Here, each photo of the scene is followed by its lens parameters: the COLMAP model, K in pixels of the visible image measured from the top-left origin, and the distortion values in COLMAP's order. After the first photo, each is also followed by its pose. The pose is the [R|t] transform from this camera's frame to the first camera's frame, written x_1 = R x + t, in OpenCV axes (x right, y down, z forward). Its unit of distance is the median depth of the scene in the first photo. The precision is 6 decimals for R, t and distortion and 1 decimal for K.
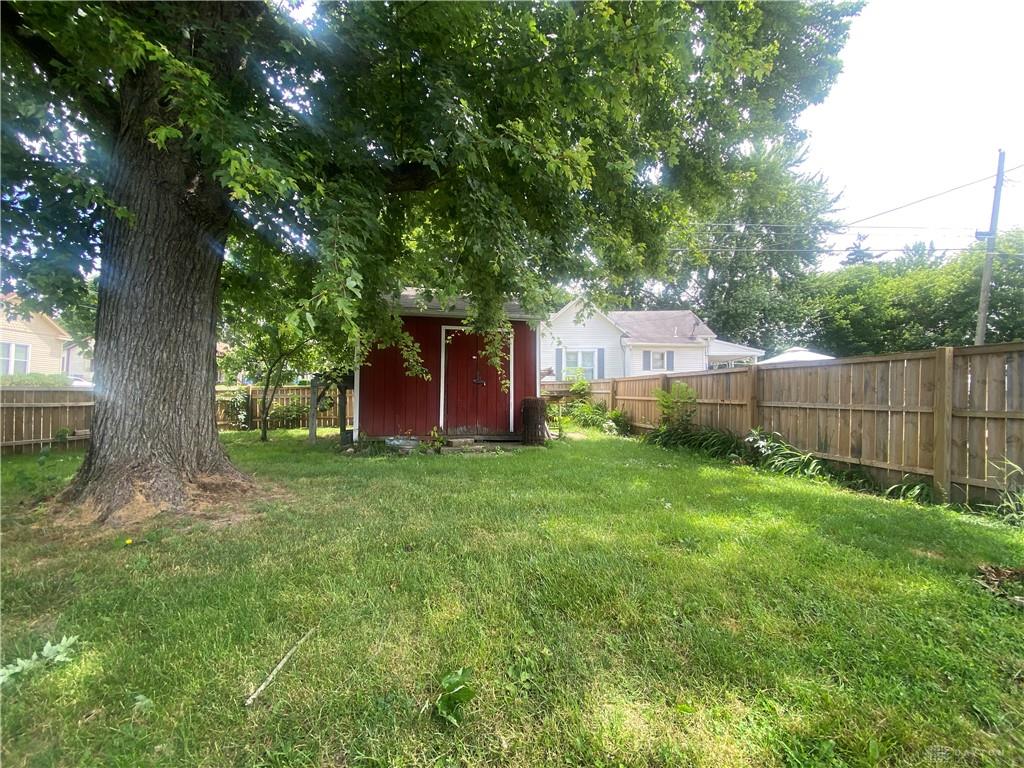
lens RADIAL K [[407.0, 0, 510.2], [0, 407.0, 388.9], [0, 0, 1]] dist [0.000151, 0.000017]
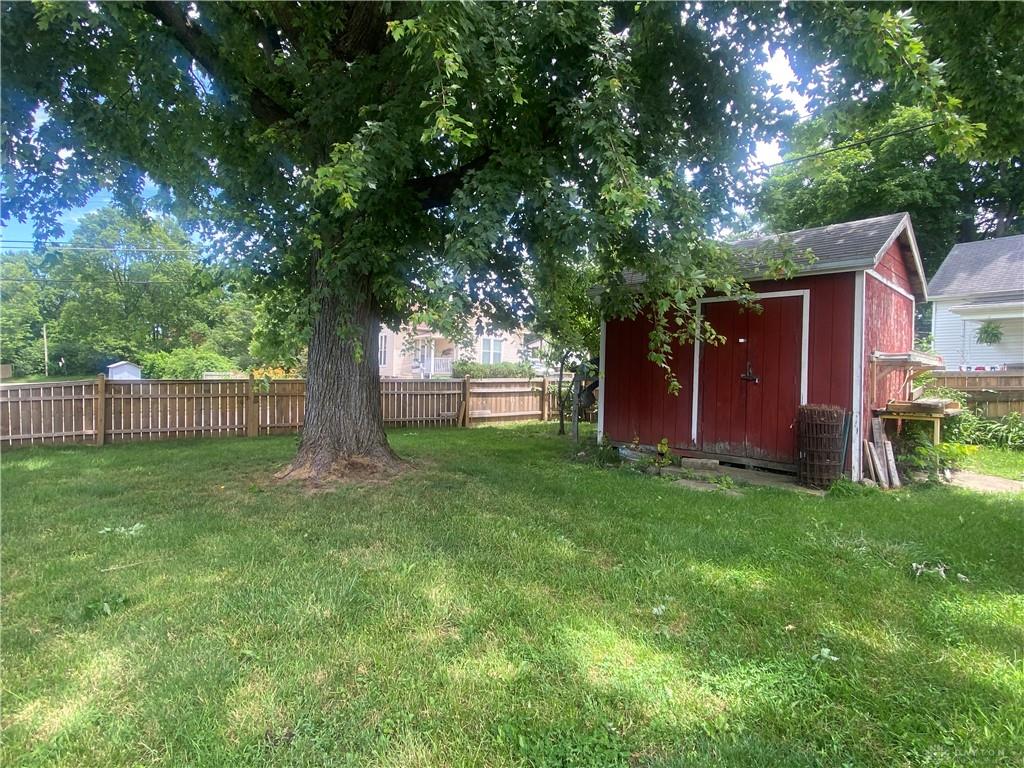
lens RADIAL K [[546.3, 0, 510.4], [0, 546.3, 382.6], [0, 0, 1]] dist [-0.023374, -0.000003]
pose [[0.553131, 0.019418, -0.832868, 0.479509], [-0.001606, 0.999751, 0.022243, -0.031388], [0.833093, -0.010966, 0.553025, 0.217288]]
